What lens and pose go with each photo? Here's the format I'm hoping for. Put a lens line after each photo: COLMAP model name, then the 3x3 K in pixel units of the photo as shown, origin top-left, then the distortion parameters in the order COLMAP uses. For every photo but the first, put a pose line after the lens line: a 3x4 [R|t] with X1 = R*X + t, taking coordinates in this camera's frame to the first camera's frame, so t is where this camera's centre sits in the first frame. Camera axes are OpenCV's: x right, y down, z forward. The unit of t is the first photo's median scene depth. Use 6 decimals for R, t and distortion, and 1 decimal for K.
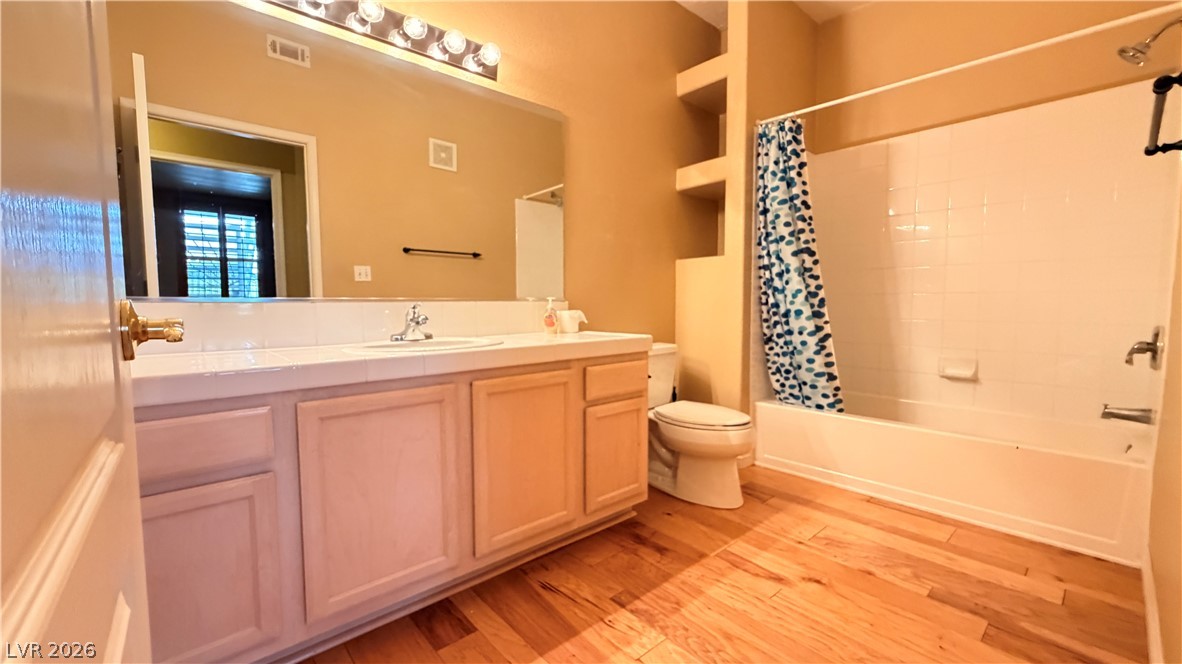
lens RADIAL K [[470.8, 0, 590.4], [0, 470.8, 333.4], [0, 0, 1]] dist [-0.000883, 0.000252]
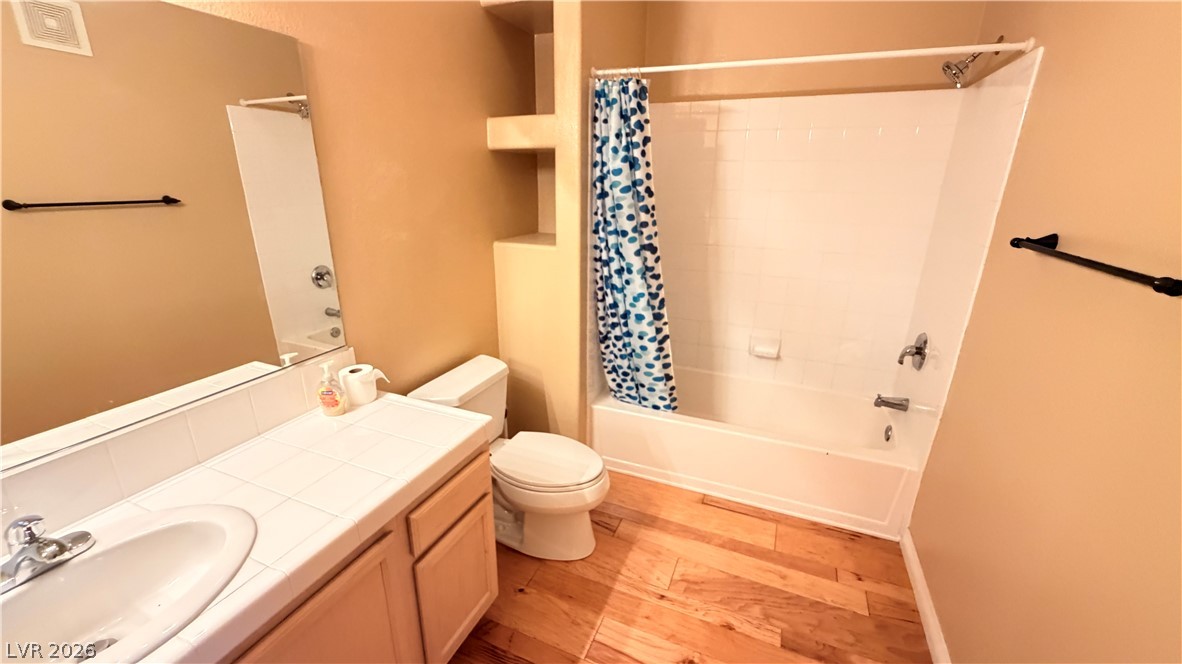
lens RADIAL K [[470.8, 0, 588.8], [0, 470.8, 332.5], [0, 0, 1]] dist [-0.000883, 0.000252]
pose [[0.905041, -0.120670, 0.407847, -0.013750], [0.014735, 0.967230, 0.253475, -0.244786], [-0.425069, -0.223396, 0.877161, 0.251300]]
